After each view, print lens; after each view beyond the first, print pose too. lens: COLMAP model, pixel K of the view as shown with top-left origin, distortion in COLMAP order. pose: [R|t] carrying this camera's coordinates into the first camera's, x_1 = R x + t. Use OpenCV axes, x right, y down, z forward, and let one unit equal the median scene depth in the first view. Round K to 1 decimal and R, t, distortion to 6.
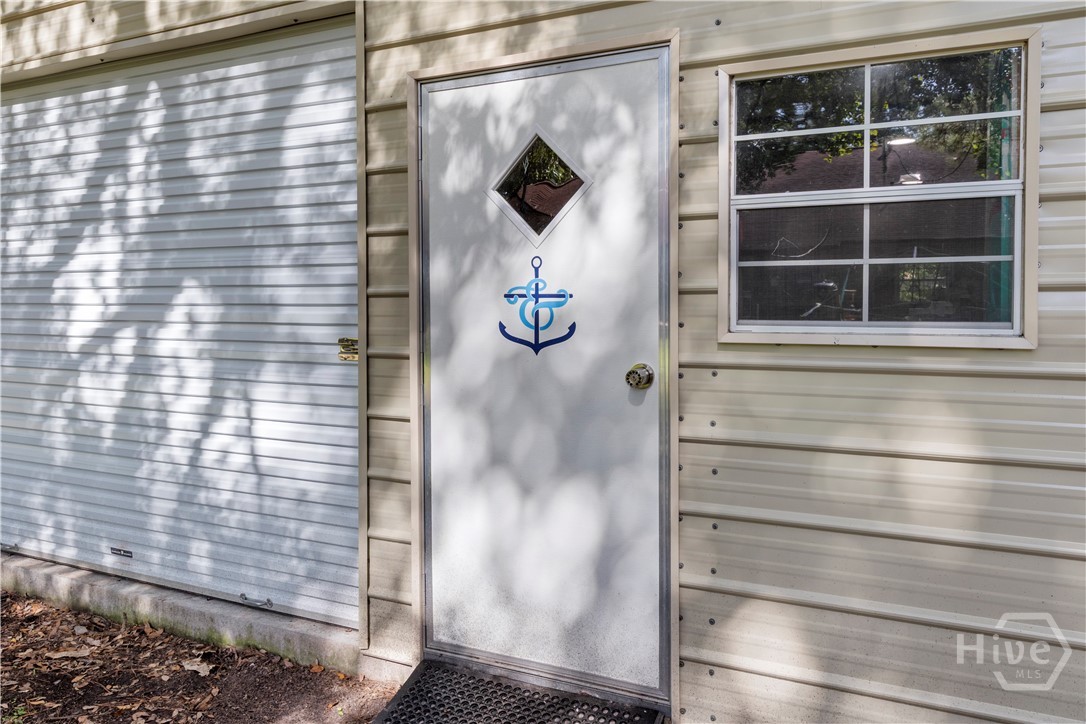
lens RADIAL K [[812.3, 0, 539.8], [0, 812.3, 356.5], [0, 0, 1]] dist [-0.025939, -0.012599]
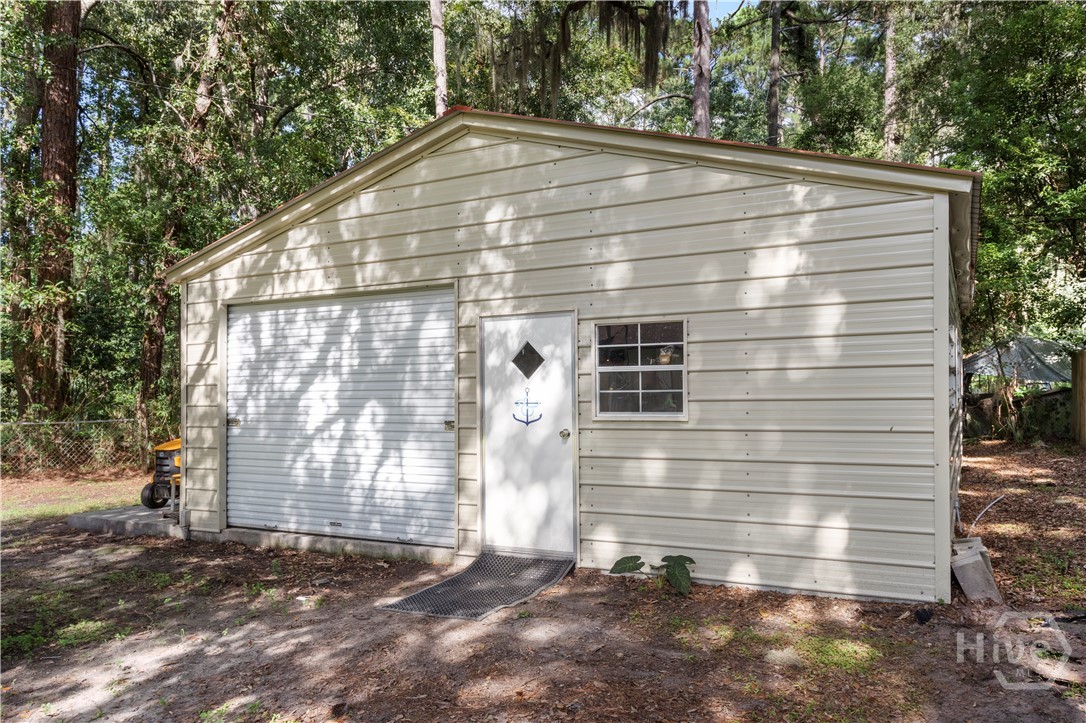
lens RADIAL K [[812.3, 0, 542.8], [0, 812.3, 367.0], [0, 0, 1]] dist [-0.025939, -0.012599]
pose [[0.999740, -0.009258, -0.020851, 0.076735], [0.007121, 0.994931, -0.100306, 0.053117], [0.021674, 0.100131, 0.994738, -1.203275]]
